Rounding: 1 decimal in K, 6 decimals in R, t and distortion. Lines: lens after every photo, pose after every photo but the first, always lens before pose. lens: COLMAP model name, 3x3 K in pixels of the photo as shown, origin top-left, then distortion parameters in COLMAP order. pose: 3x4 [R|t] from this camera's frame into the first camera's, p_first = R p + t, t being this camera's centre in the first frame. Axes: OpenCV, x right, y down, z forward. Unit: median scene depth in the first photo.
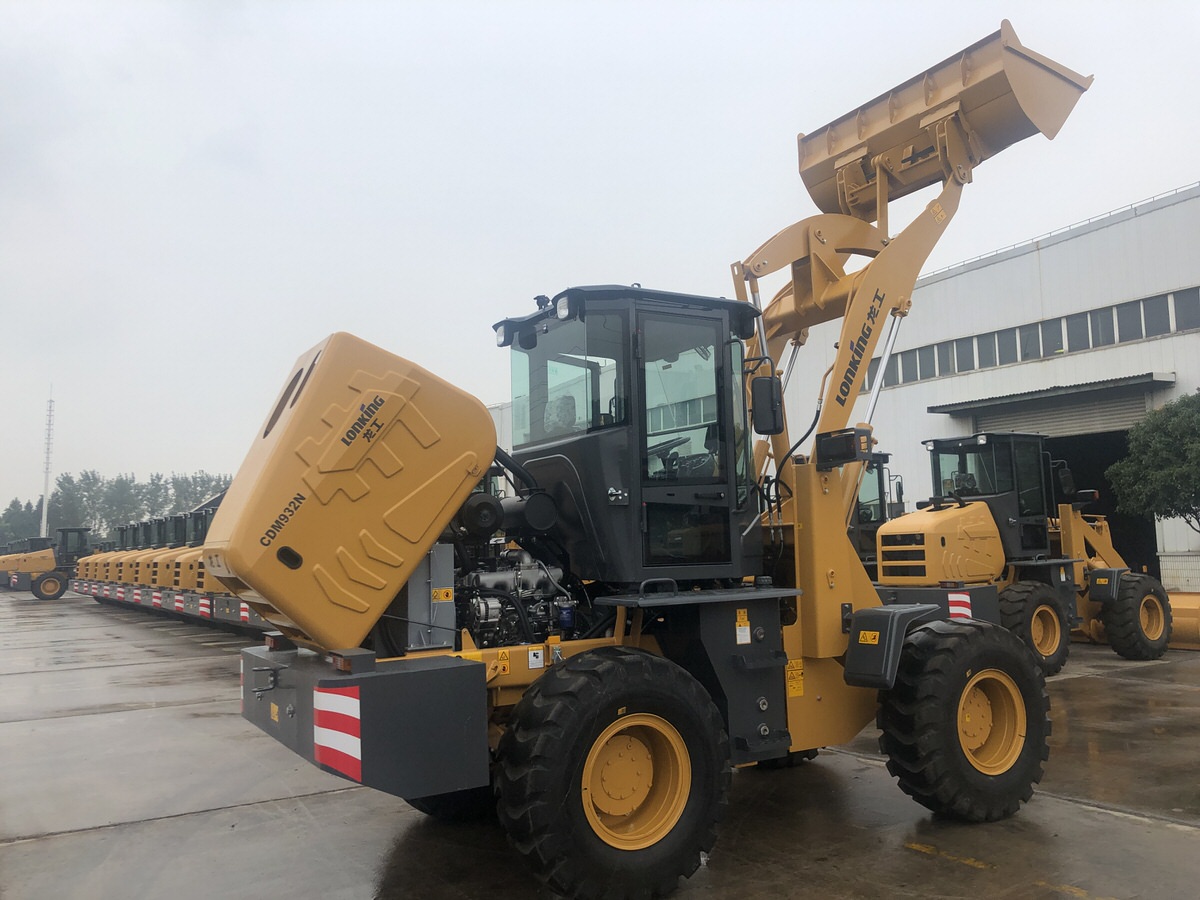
lens RADIAL K [[986.4, 0, 598.2], [0, 986.4, 431.5], [0, 0, 1]] dist [0.045845, -0.043025]
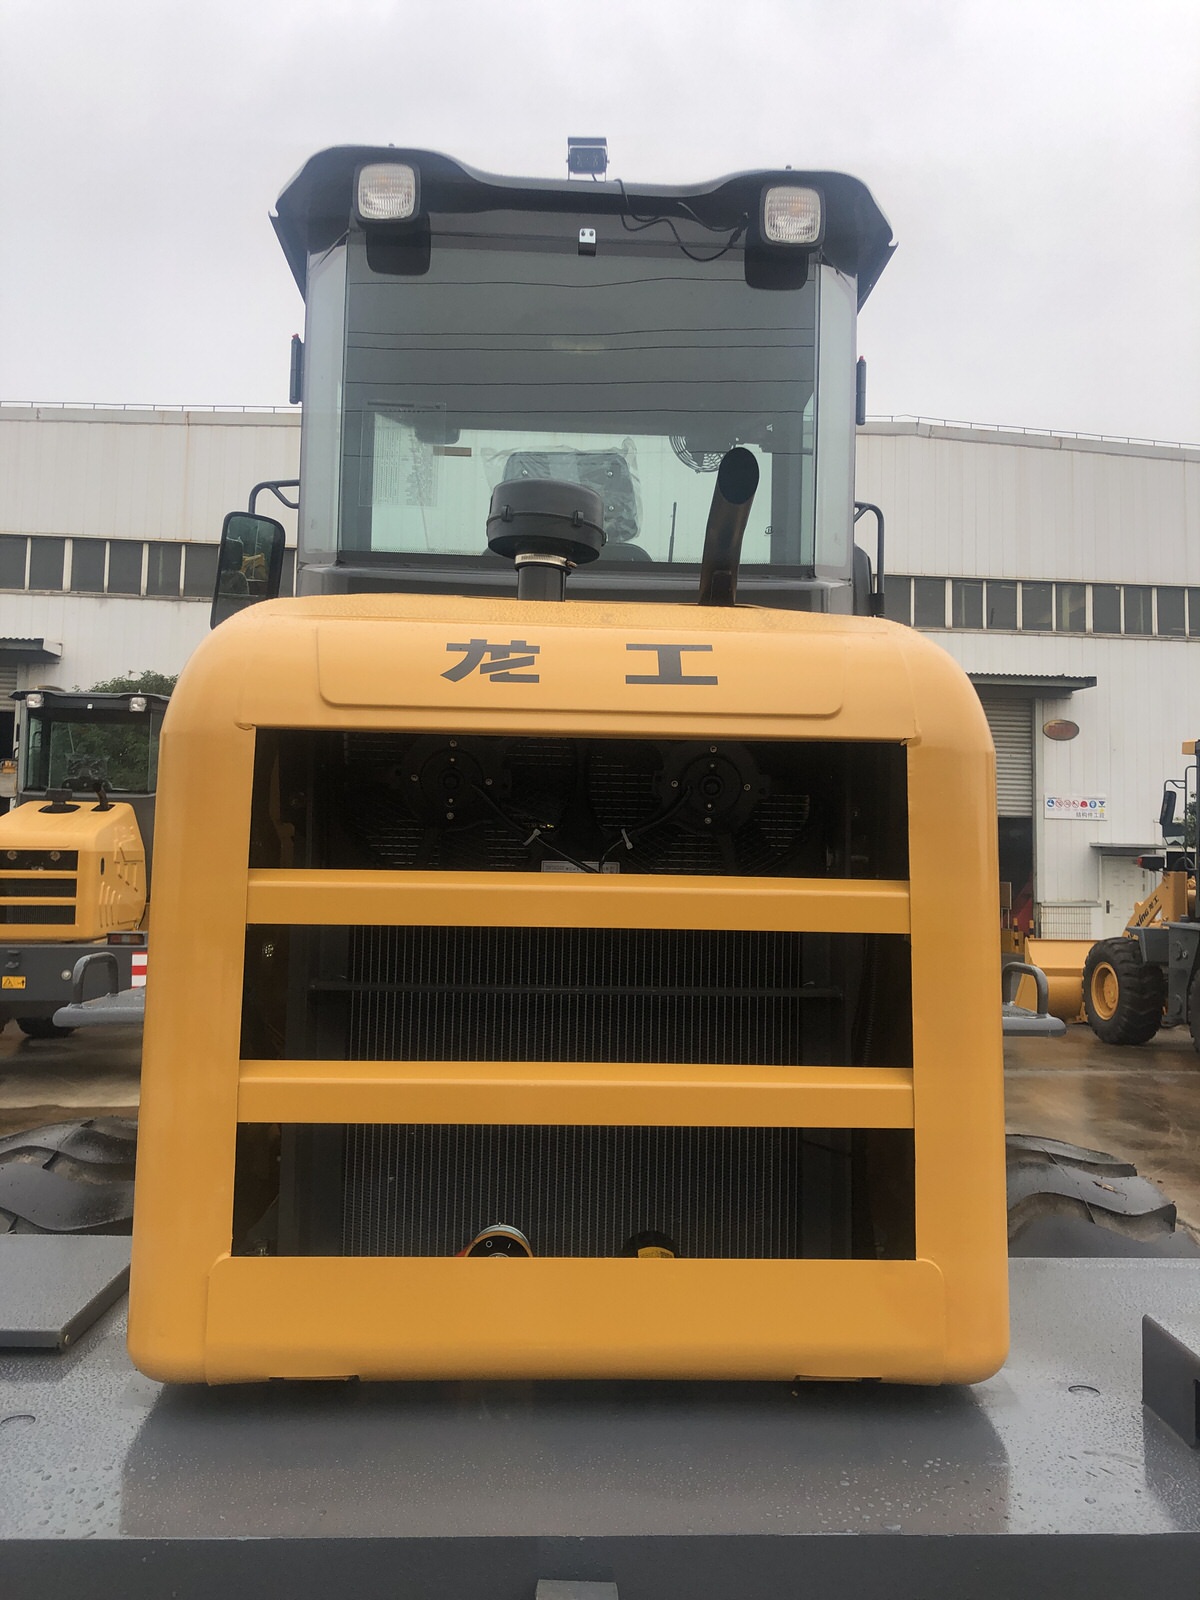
lens RADIAL K [[1315.2, 0, 636.0], [0, 1315.2, 787.4], [0, 0, 1]] dist [0.045845, -0.043025]
pose [[0.453329, 0.090537, 0.886733, -0.536726], [-0.135967, 0.990210, -0.031592, 0.109607], [-0.880912, -0.106245, 0.461201, 0.840812]]
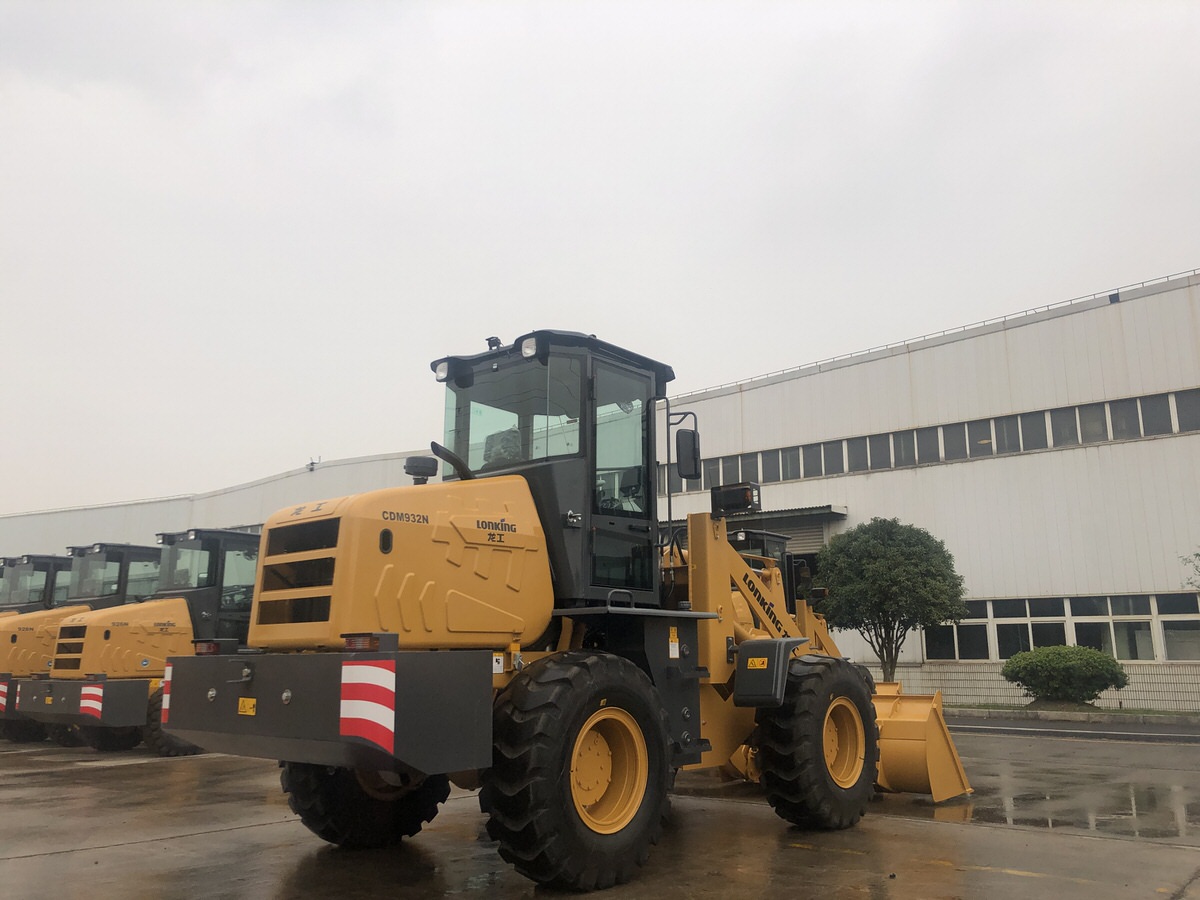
lens RADIAL K [[986.4, 0, 606.1], [0, 986.4, 438.4], [0, 0, 1]] dist [0.045845, -0.043025]
pose [[0.946781, 0.096123, 0.307192, -0.281383], [-0.061282, 0.990742, -0.121138, 0.103359], [-0.315992, 0.095866, 0.943906, -0.059074]]
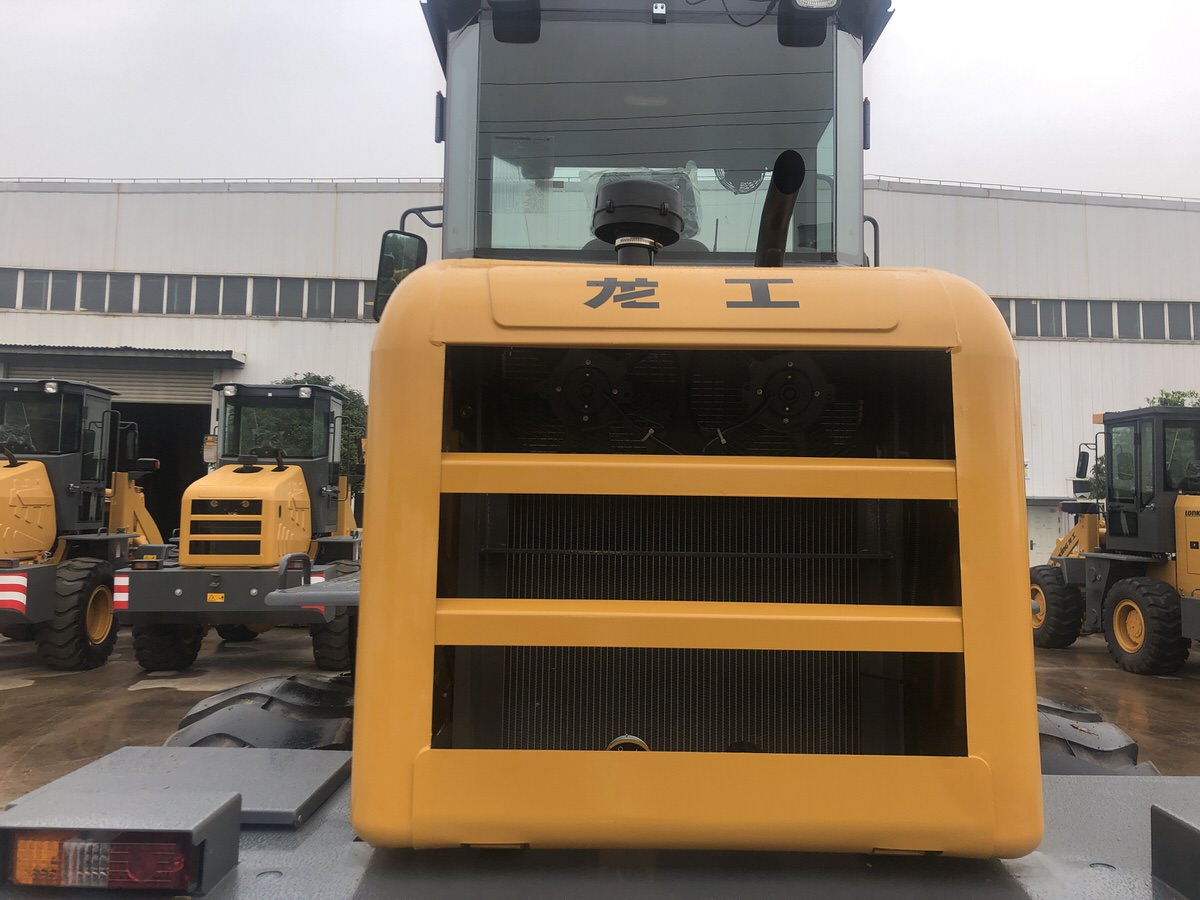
lens RADIAL K [[986.4, 0, 620.0], [0, 986.4, 435.3], [0, 0, 1]] dist [0.045845, -0.043025]
pose [[0.494304, 0.108106, 0.862541, -0.535606], [-0.129461, 0.990327, -0.049930, 0.128929], [-0.859595, -0.086985, 0.503518, 0.858227]]
